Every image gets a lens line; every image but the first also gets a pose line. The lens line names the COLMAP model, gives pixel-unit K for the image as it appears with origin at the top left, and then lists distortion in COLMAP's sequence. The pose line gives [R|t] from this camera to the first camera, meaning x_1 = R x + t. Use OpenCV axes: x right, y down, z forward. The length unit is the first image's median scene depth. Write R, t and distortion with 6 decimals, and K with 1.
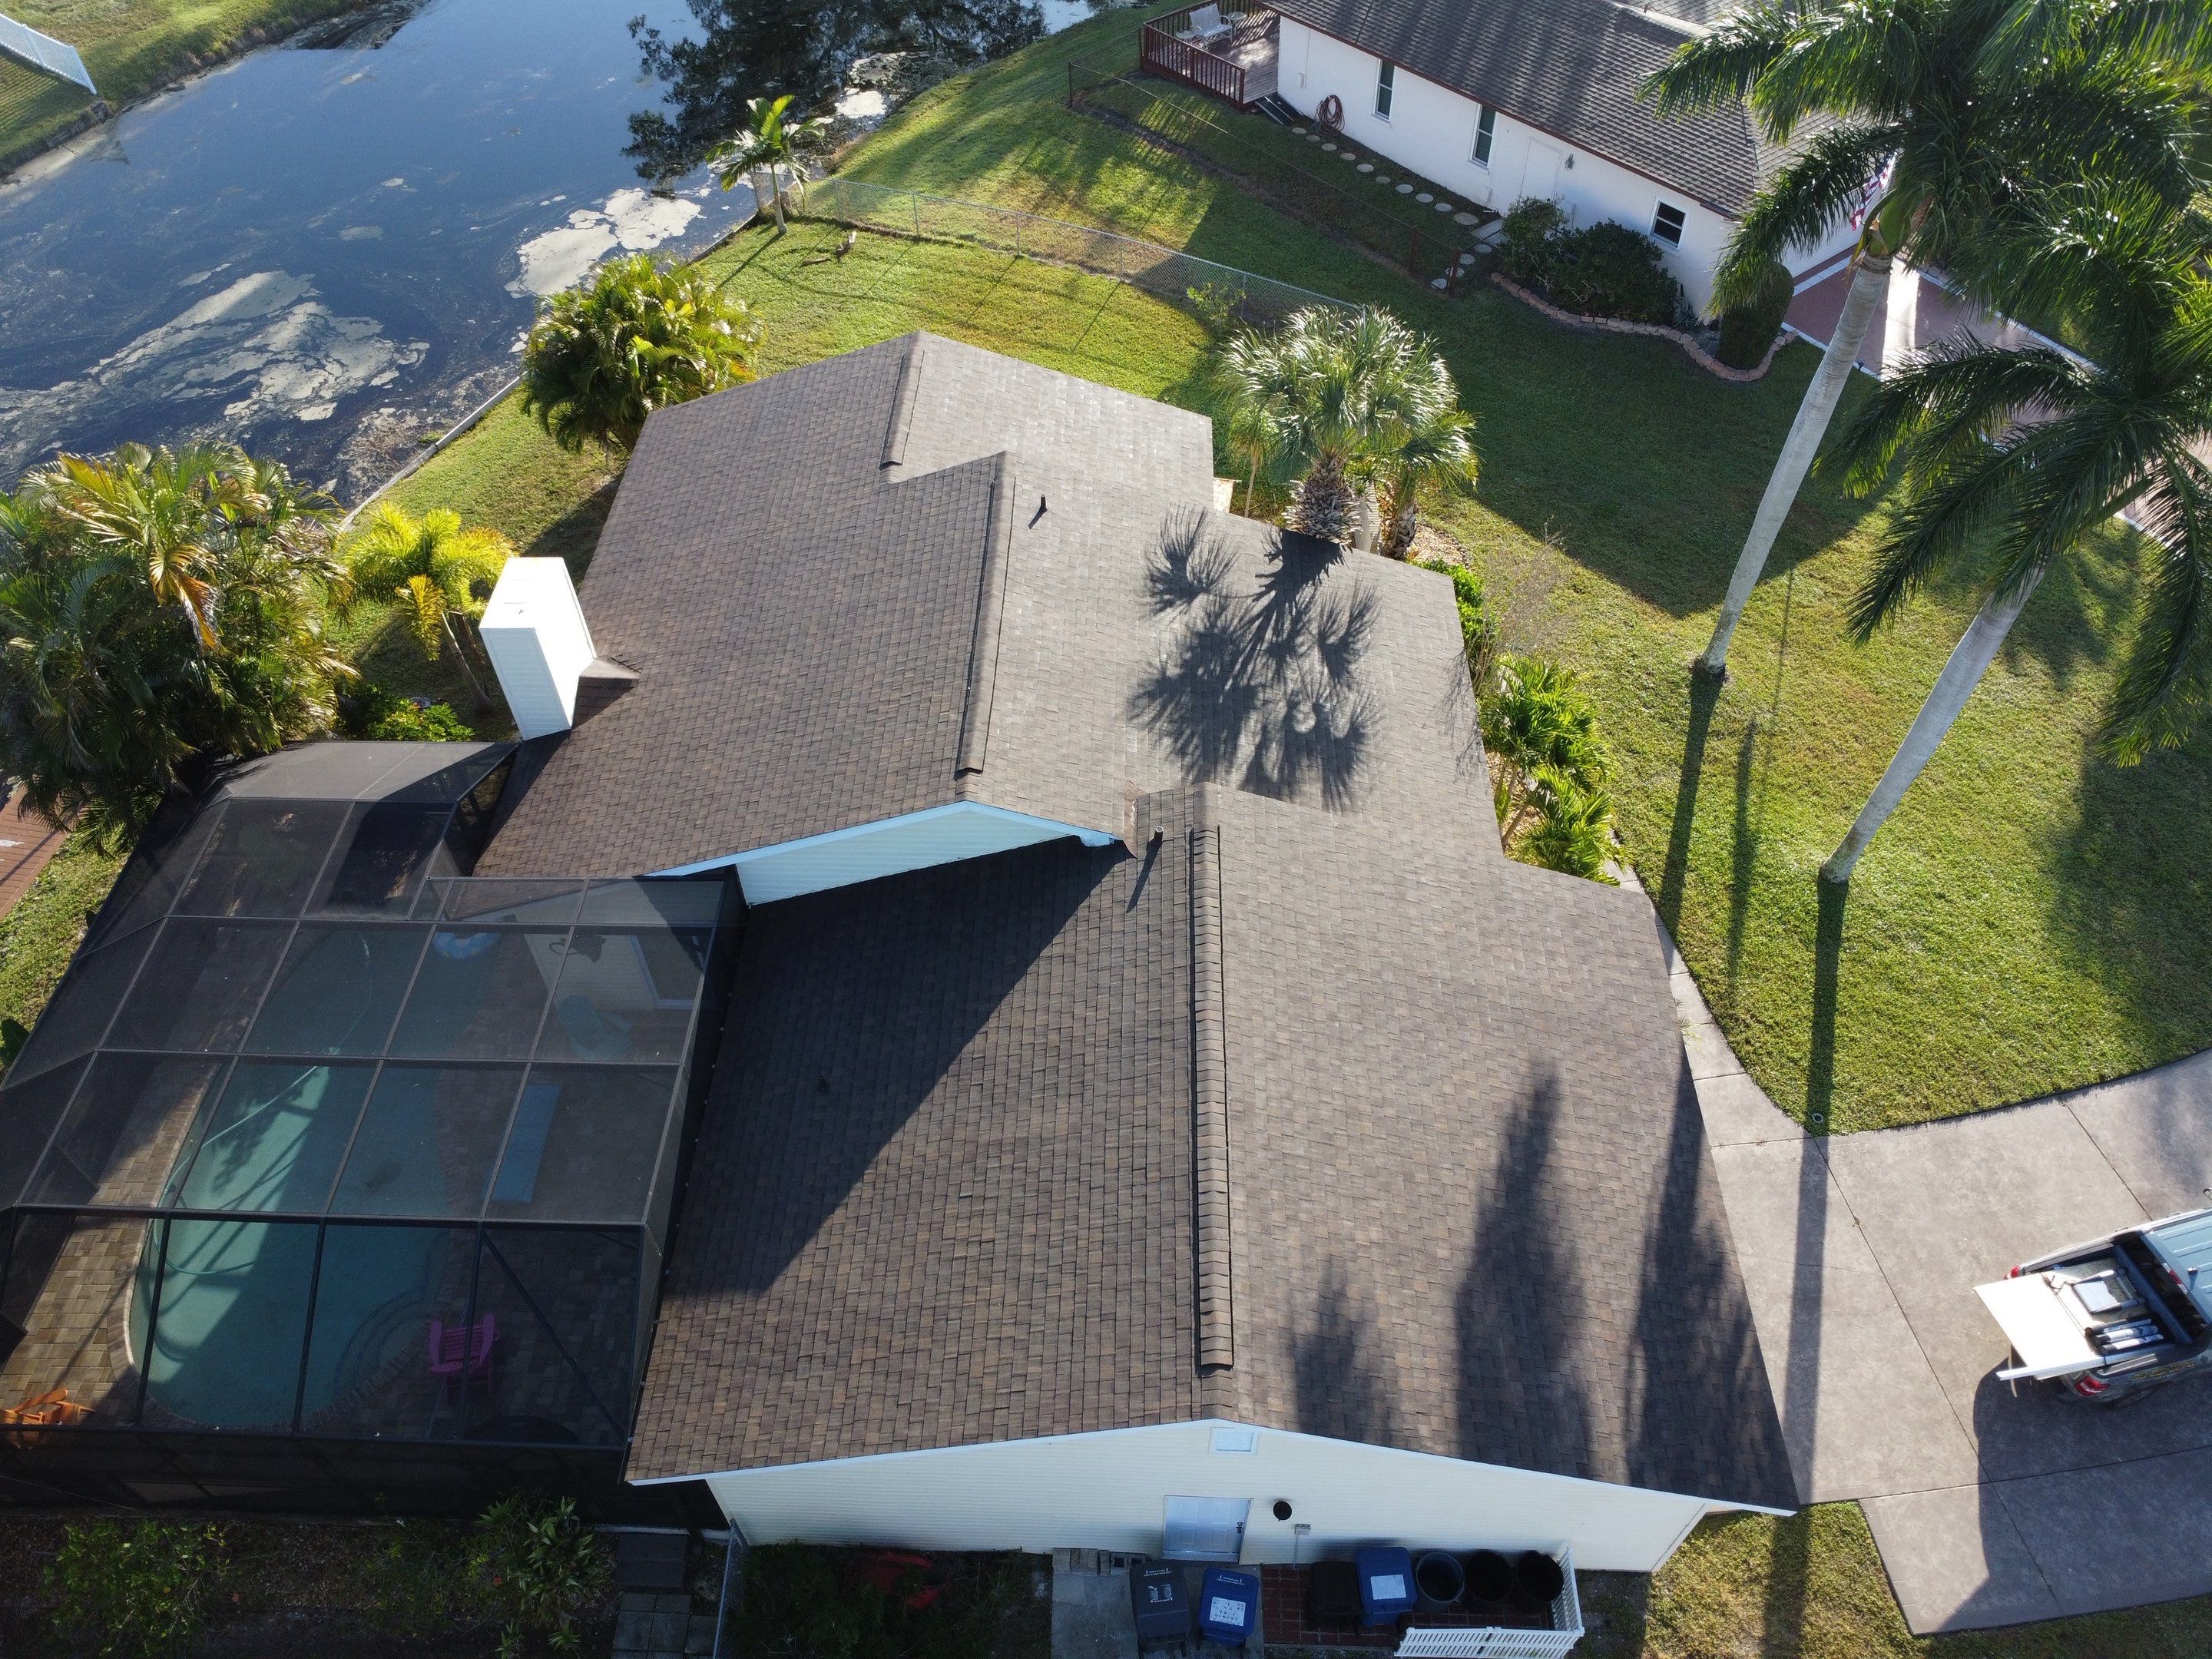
lens RADIAL K [[1604.3, 0, 1094.6], [0, 1604.3, 819.6], [0, 0, 1]] dist [-0.021829, -0.022008]
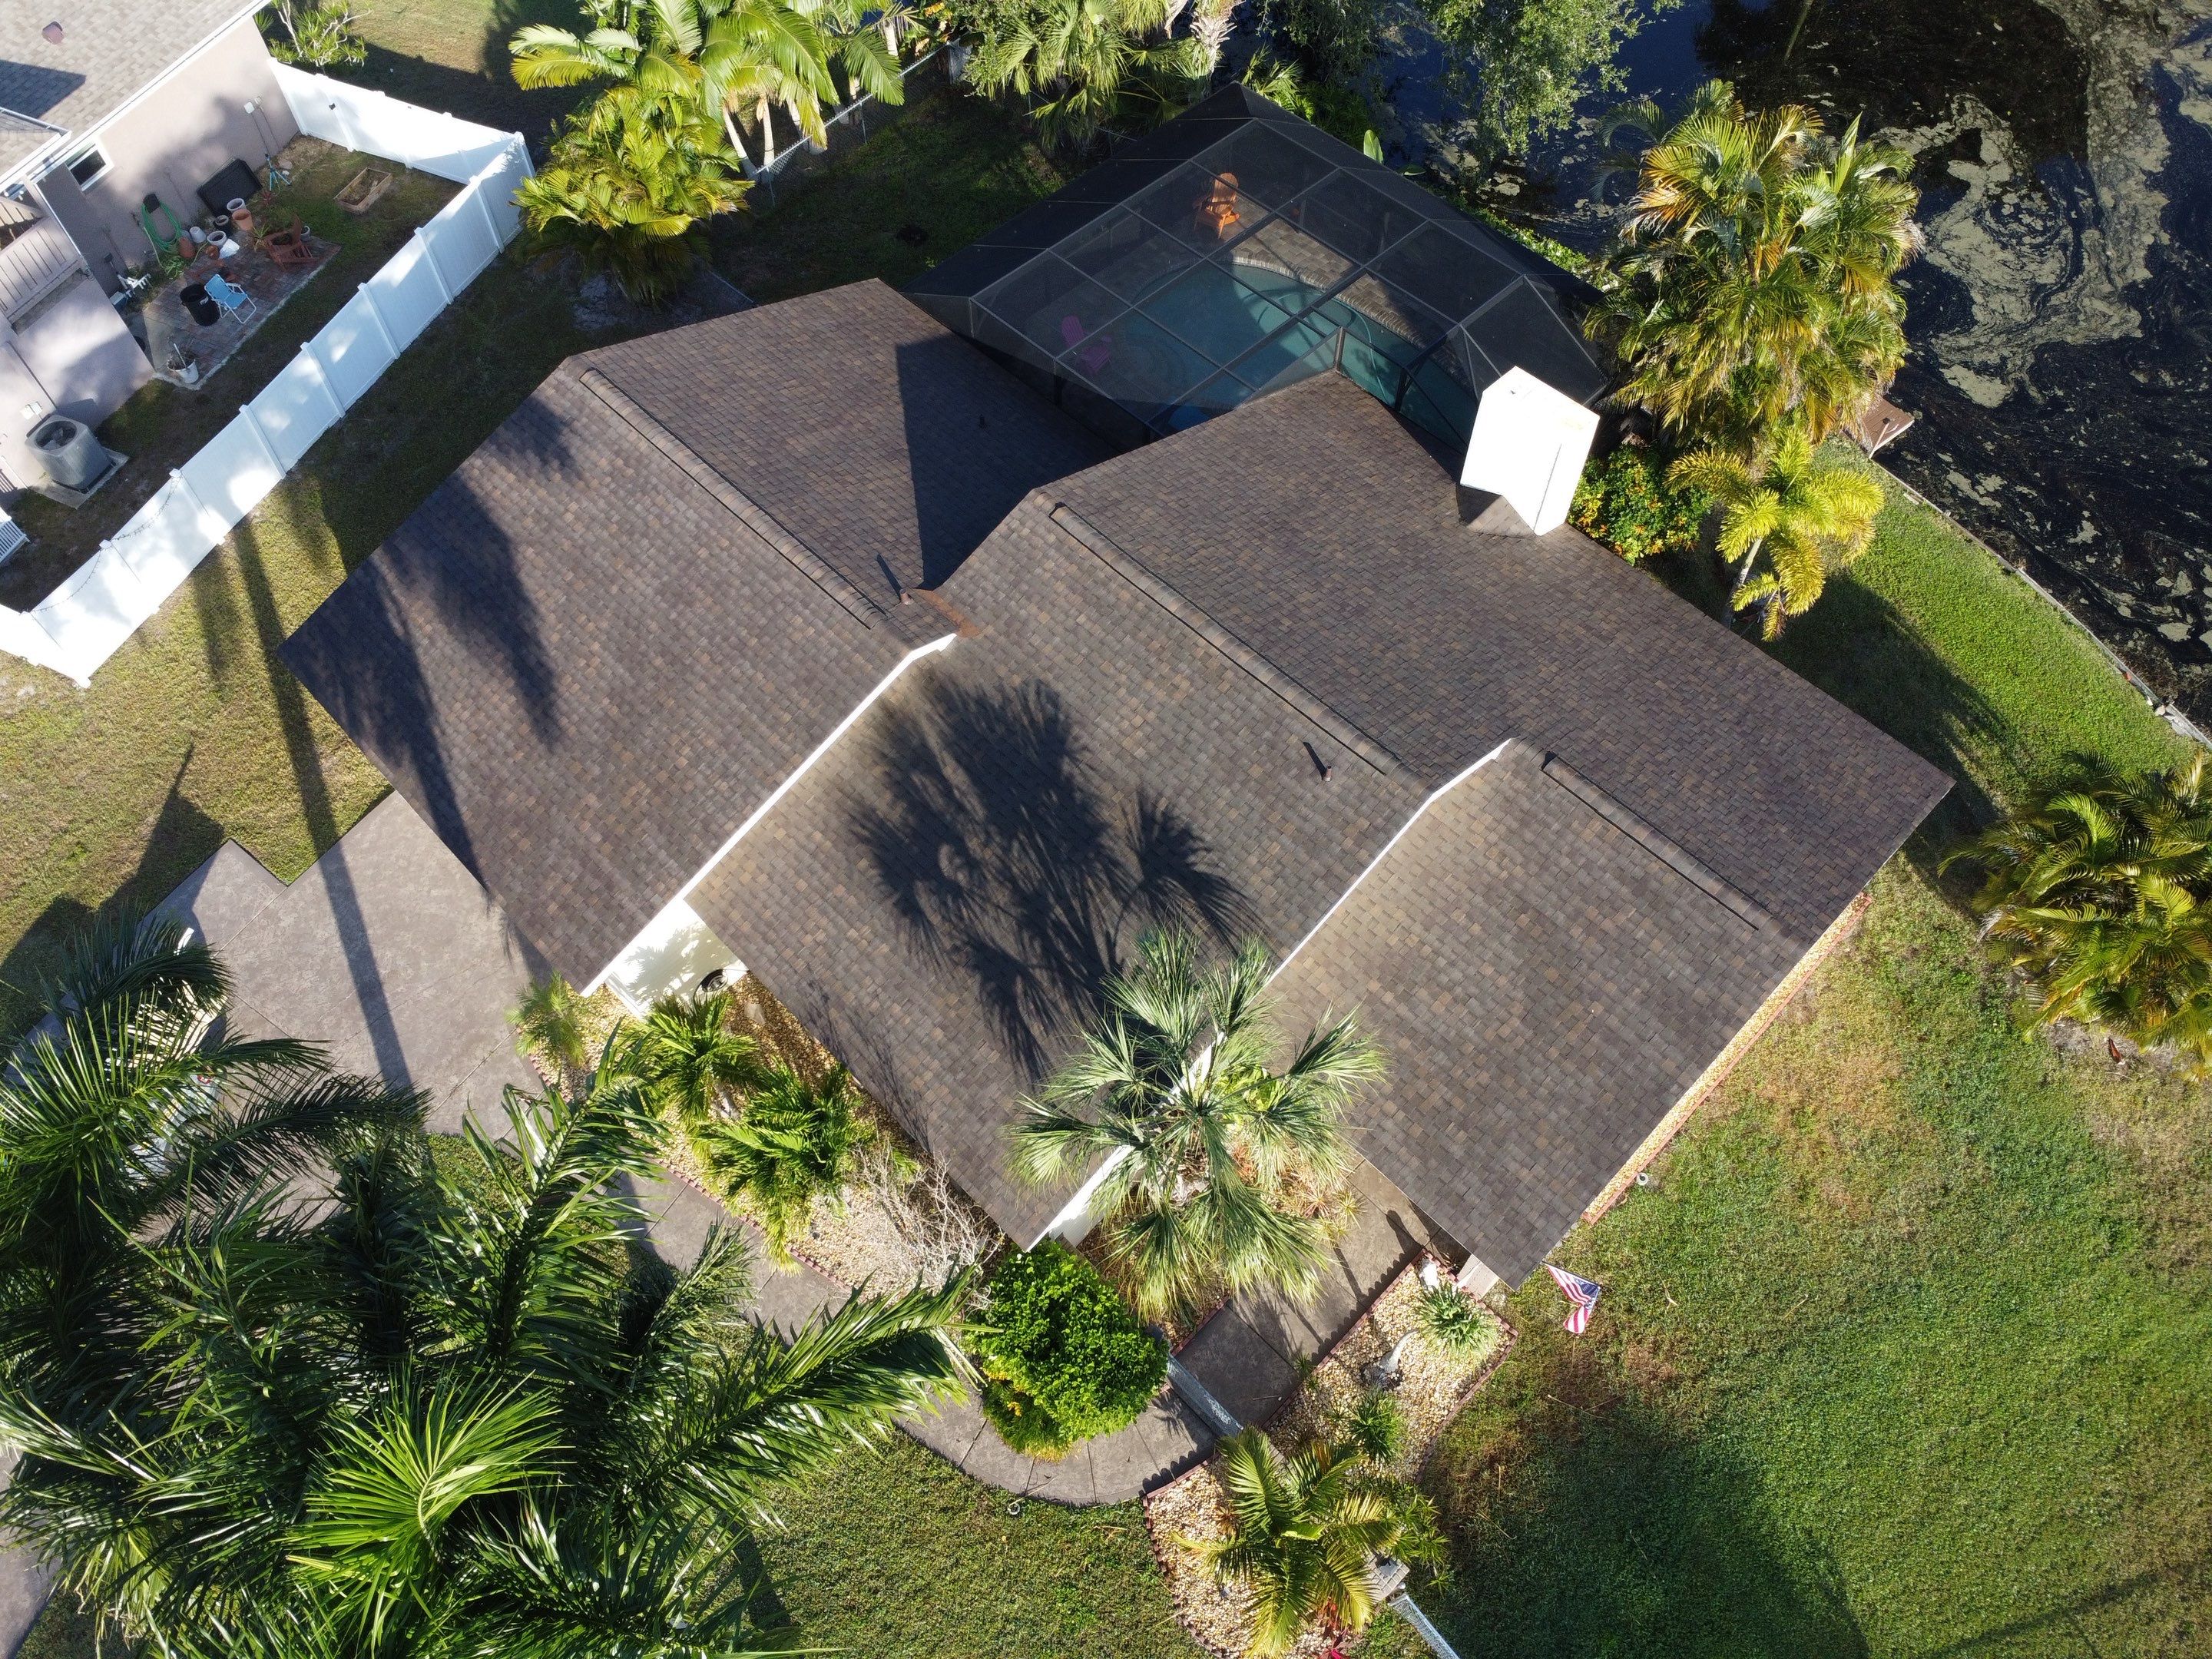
lens RADIAL K [[1604.3, 0, 1094.6], [0, 1604.3, 819.6], [0, 0, 1]] dist [-0.021829, -0.022008]
pose [[-0.690049, 0.620659, -0.372311, 0.400082], [-0.528698, -0.080957, 0.844941, -0.883862], [0.494279, 0.779890, 0.384005, 0.650942]]
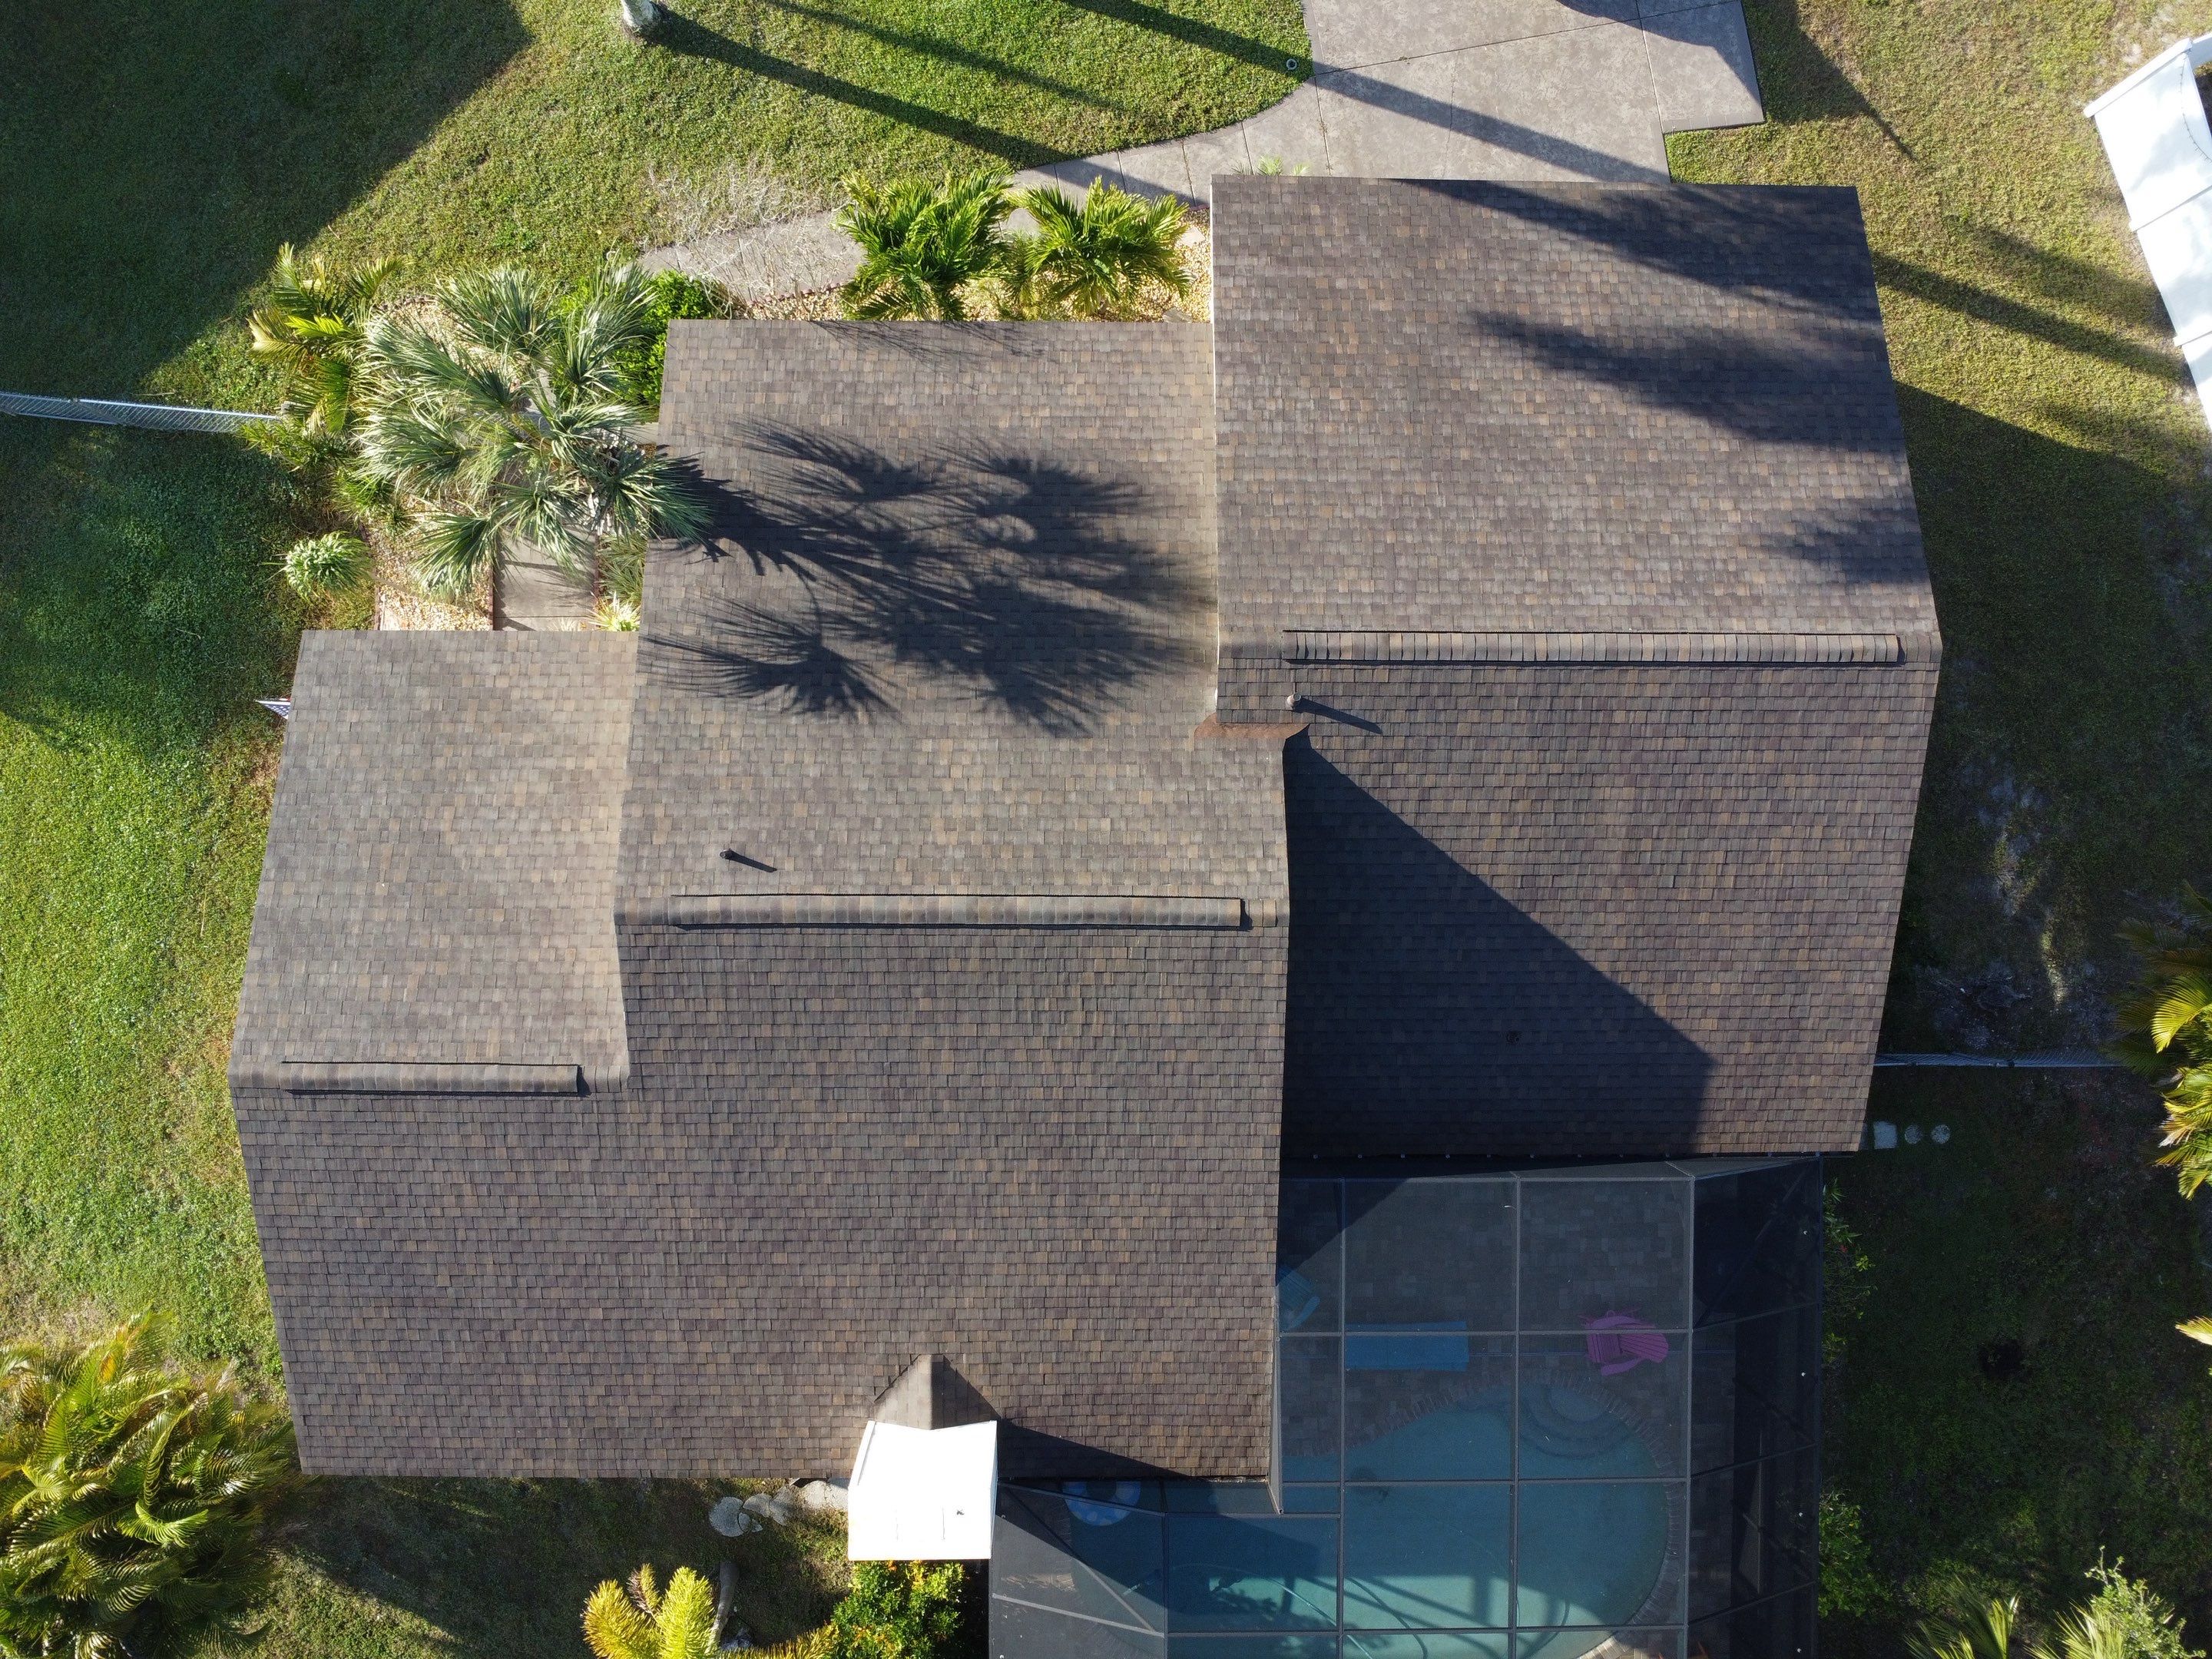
lens RADIAL K [[1604.3, 0, 1094.6], [0, 1604.3, 819.6], [0, 0, 1]] dist [-0.021829, -0.022008]
pose [[-0.028811, -0.999464, 0.015571, -0.033538], [0.729400, -0.010369, 0.684009, -0.592075], [-0.683481, 0.031064, 0.729307, 0.364924]]
